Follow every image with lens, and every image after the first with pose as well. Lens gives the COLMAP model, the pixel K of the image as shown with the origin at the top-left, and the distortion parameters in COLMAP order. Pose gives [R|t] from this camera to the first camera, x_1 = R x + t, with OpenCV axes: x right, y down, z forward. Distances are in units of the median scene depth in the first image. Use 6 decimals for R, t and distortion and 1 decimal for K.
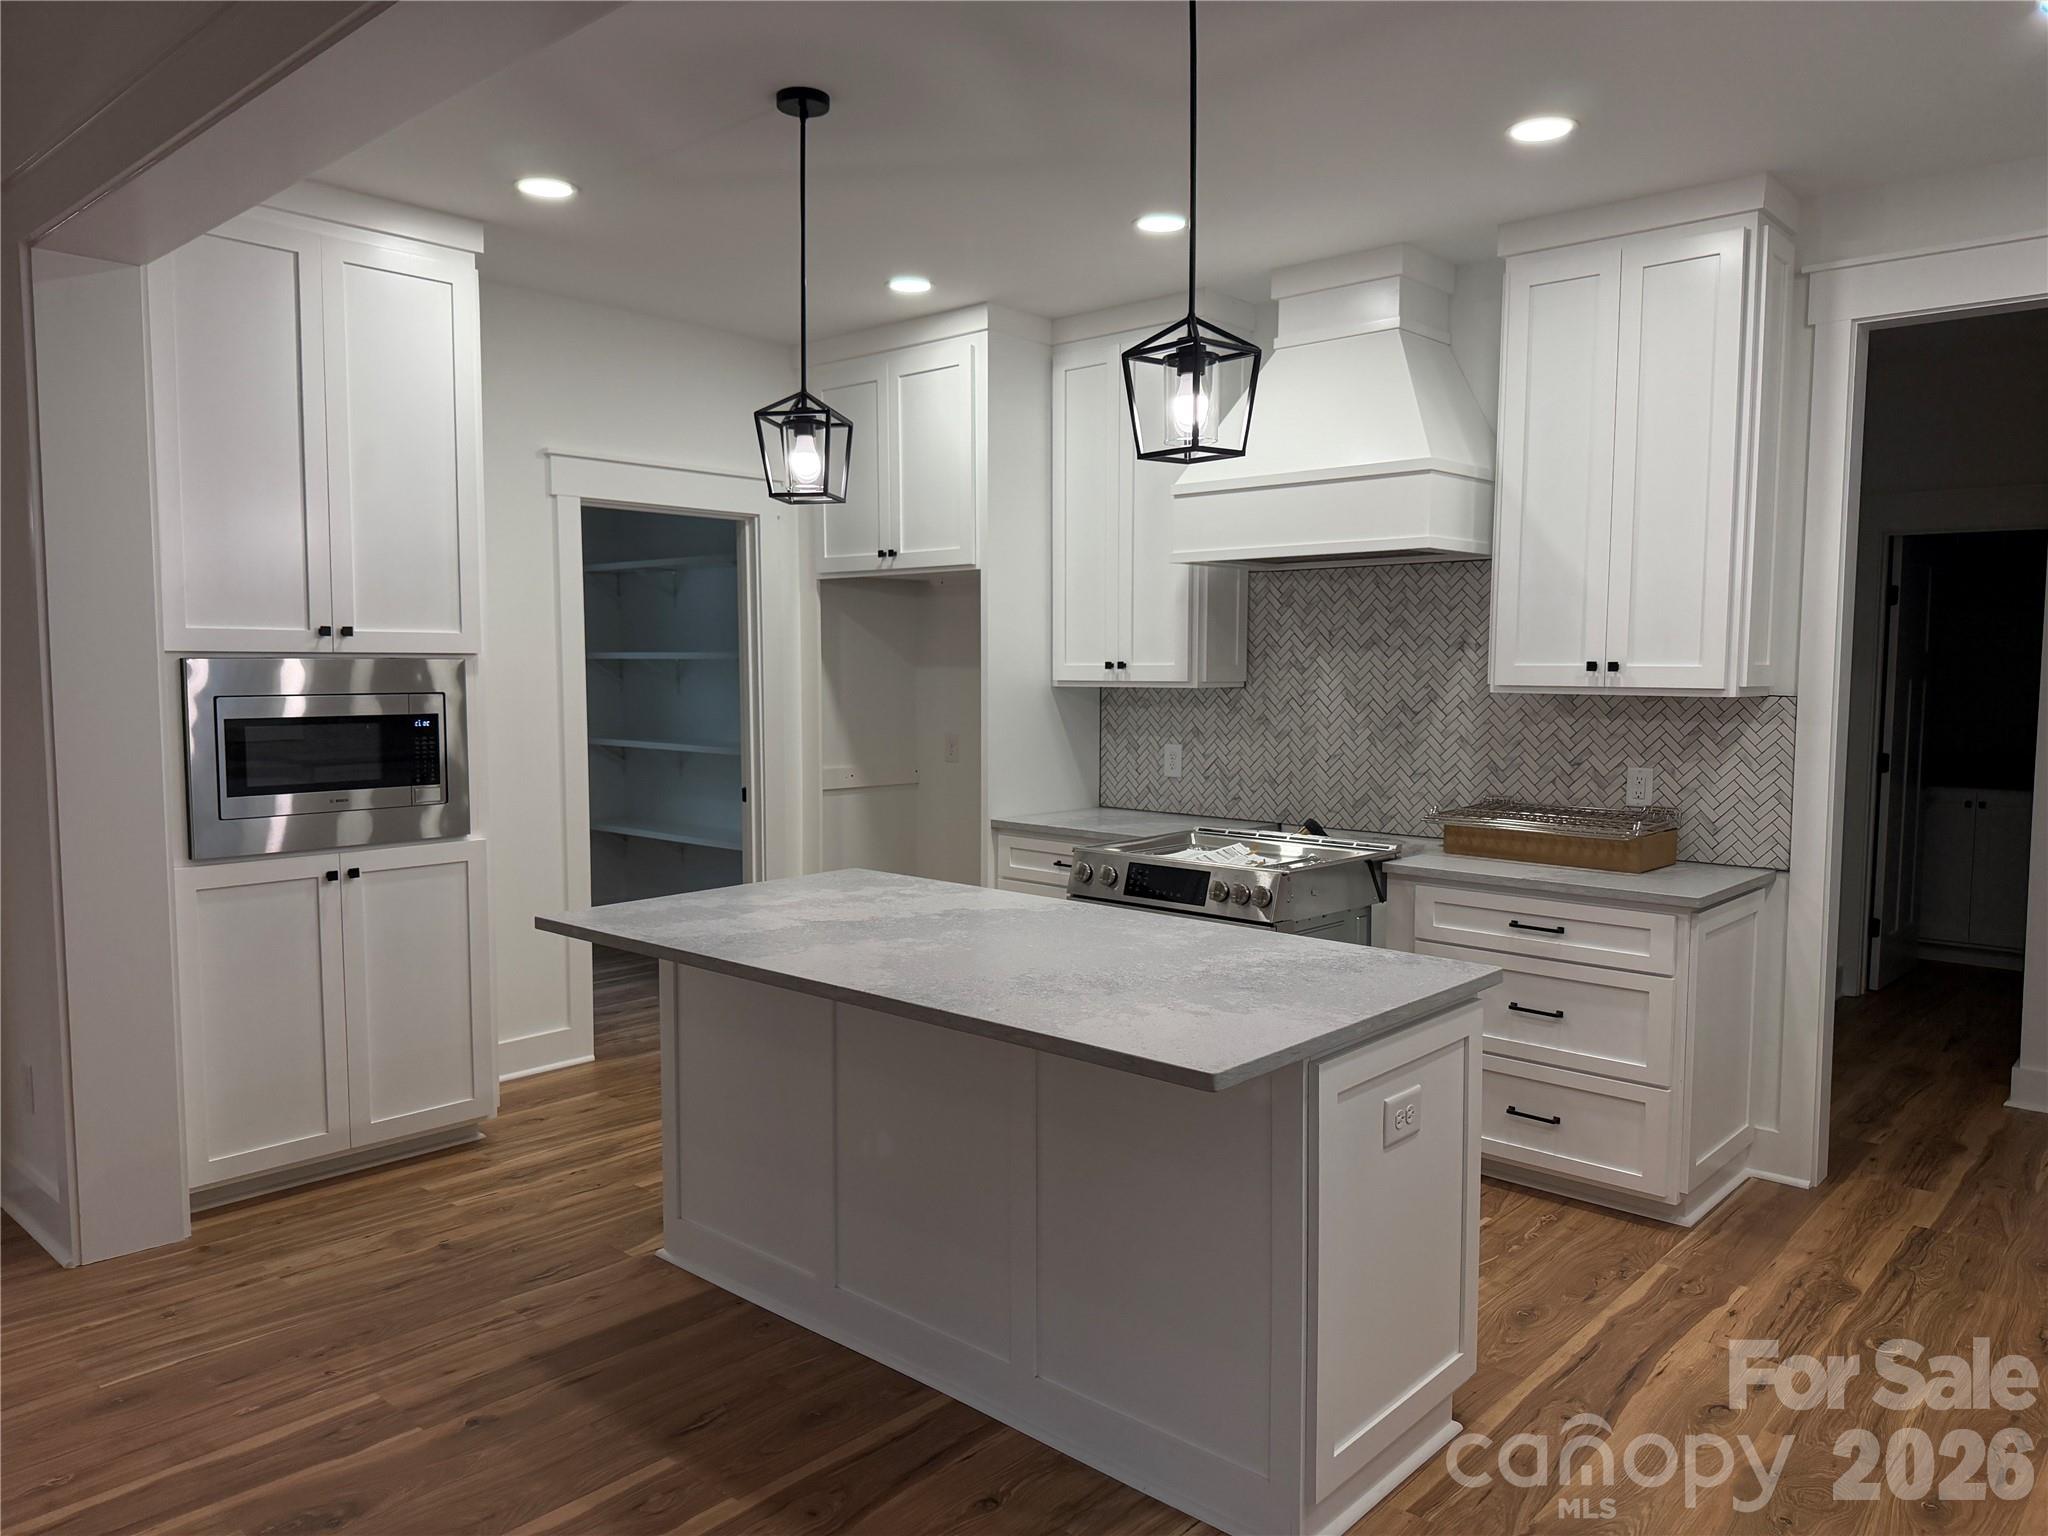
lens RADIAL K [[1436.0, 0, 1023.7], [0, 1436.0, 770.3], [0, 0, 1]] dist [0.086957, -0.126131]
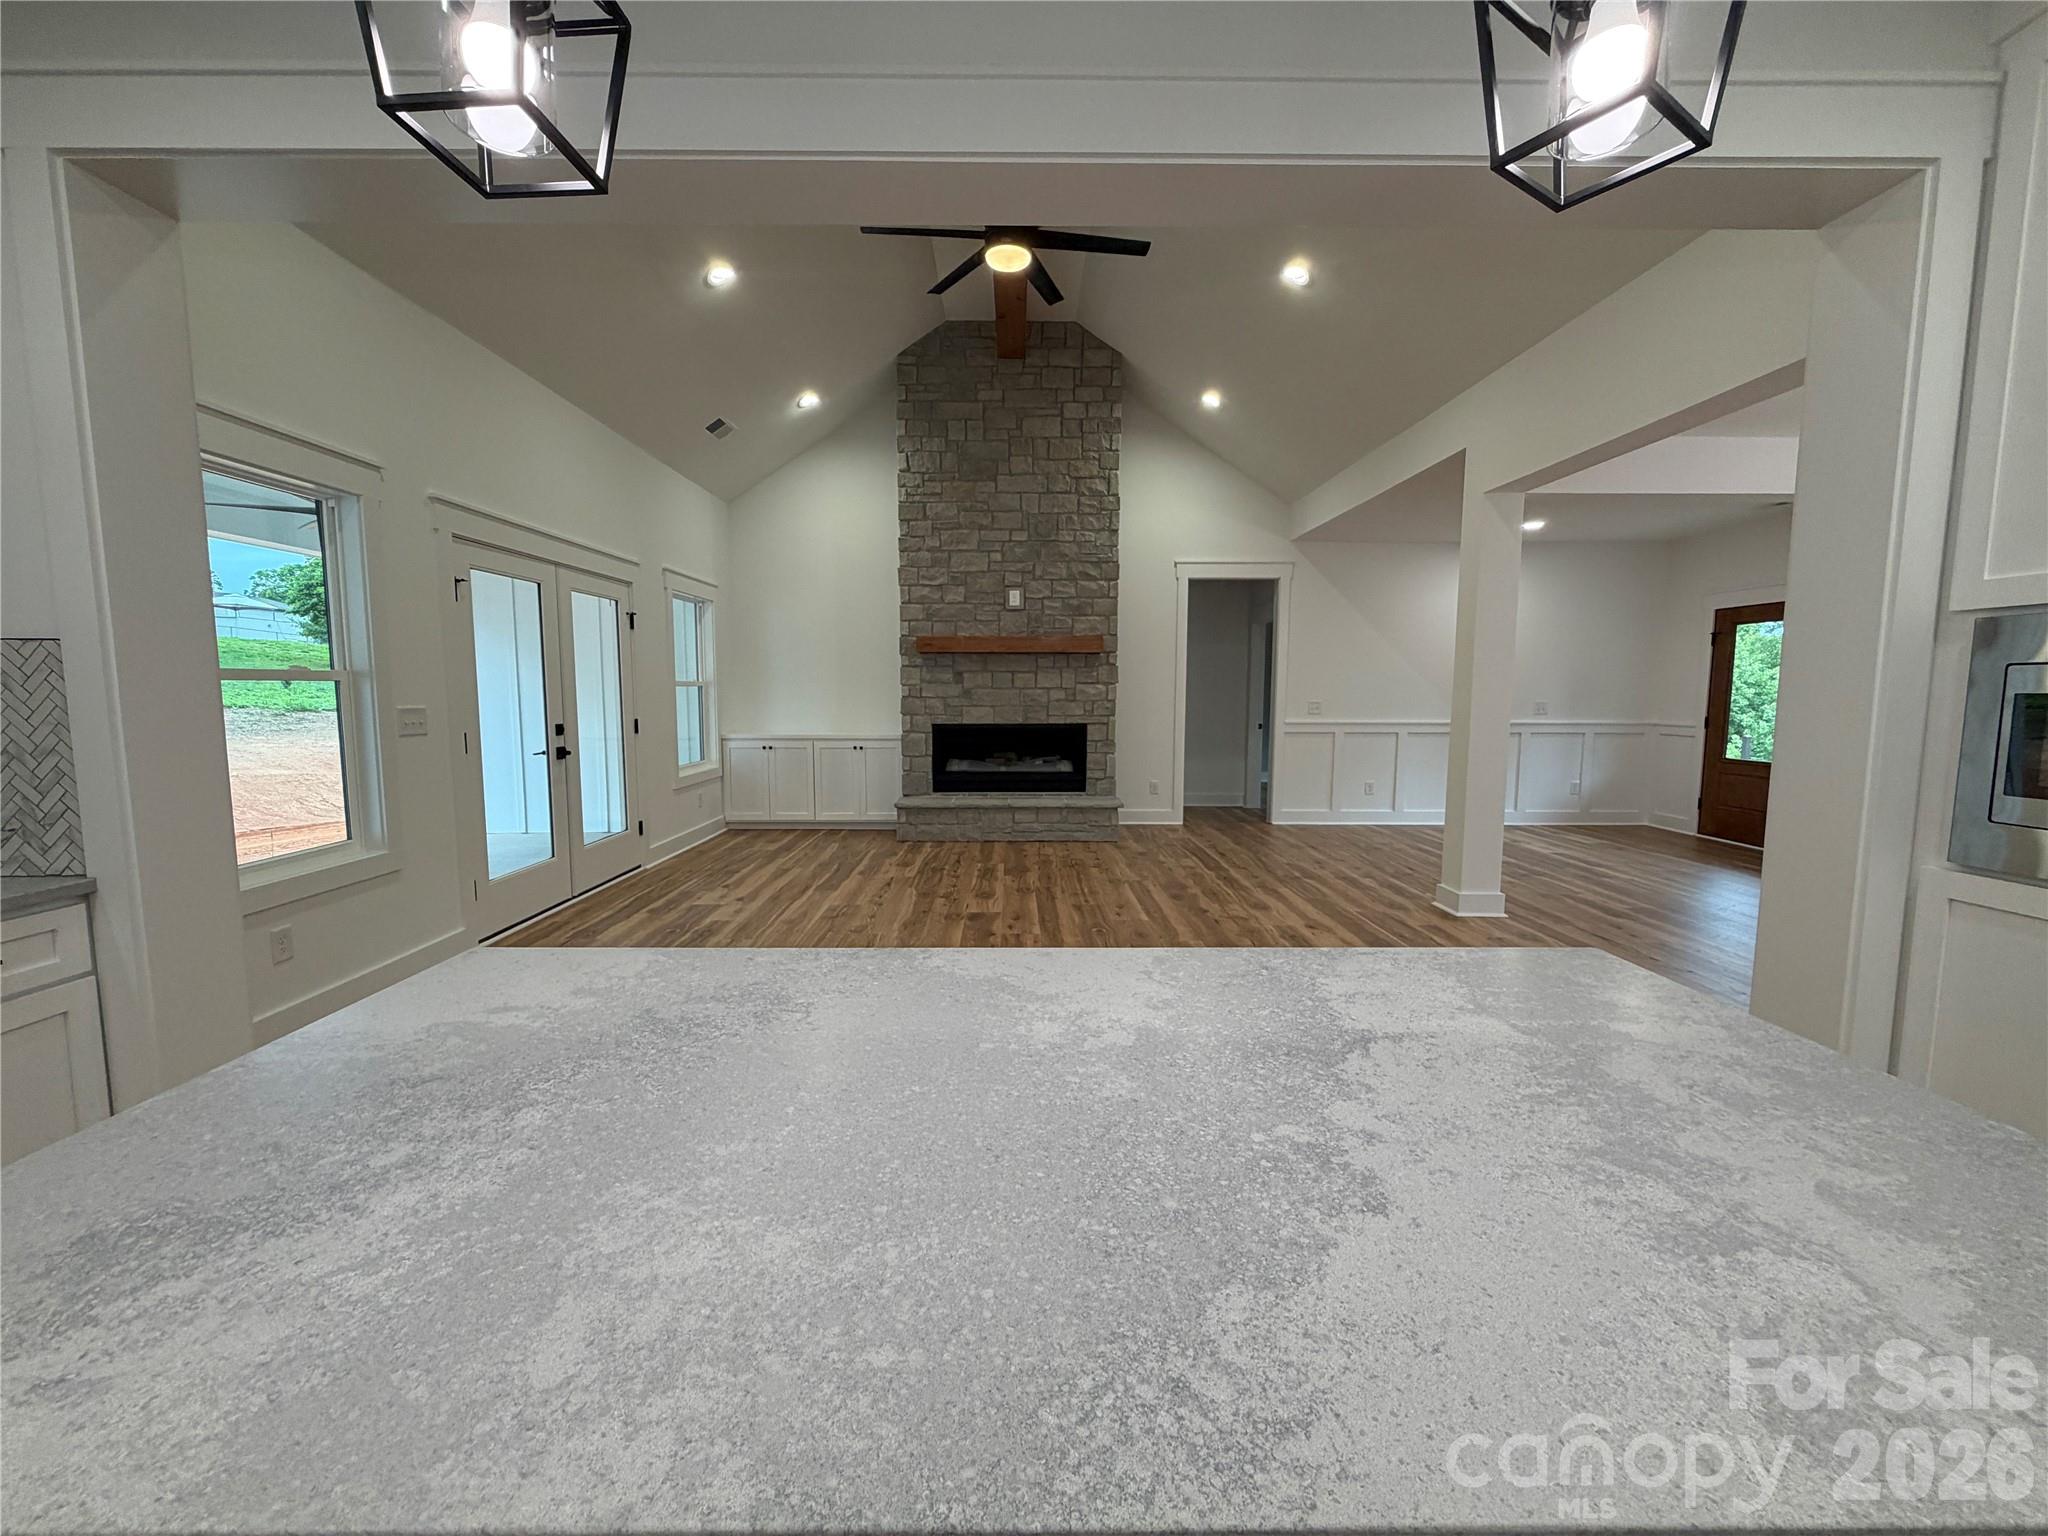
lens RADIAL K [[817.9, 0, 1016.4], [0, 817.9, 768.5], [0, 0, 1]] dist [-0.000160, 0.000620]
pose [[-0.737074, 0.058773, -0.673251, 0.122962], [-0.056016, 0.987470, 0.147530, -0.027886], [0.673486, 0.146453, -0.724547, 0.880863]]
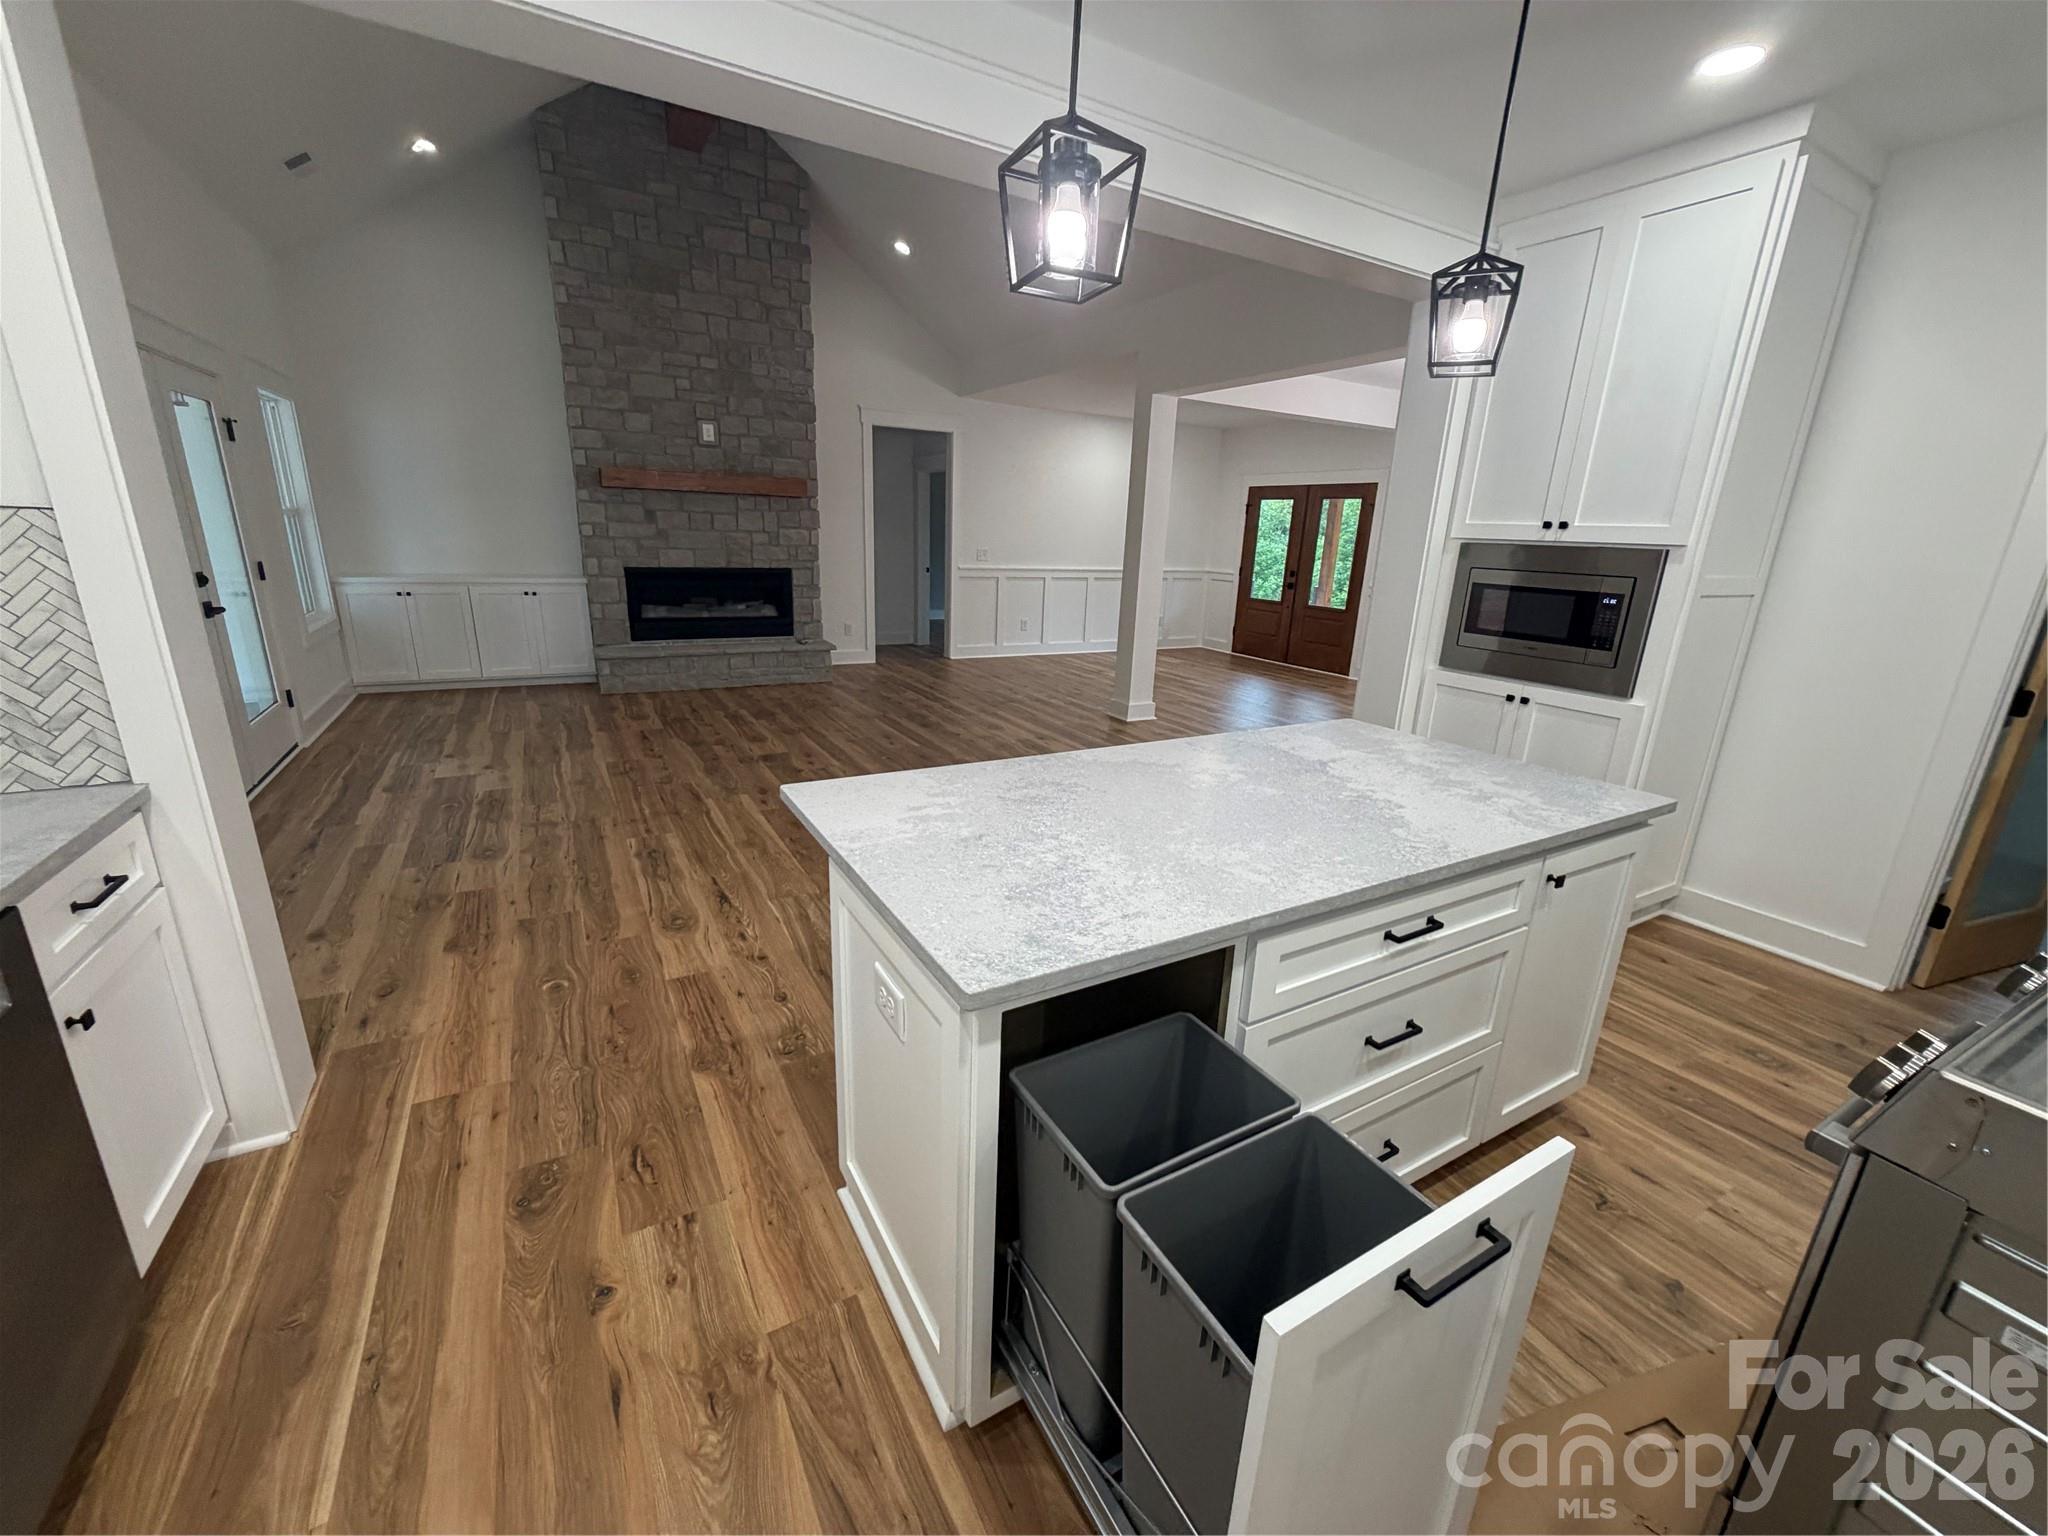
lens RADIAL K [[817.9, 0, 1029.3], [0, 817.9, 767.0], [0, 0, 1]] dist [-0.000160, 0.000620]
pose [[-0.305050, 0.251989, -0.918393, 0.429470], [-0.111155, 0.948346, 0.297128, -0.050635], [0.945827, 0.192723, -0.261283, 0.744292]]
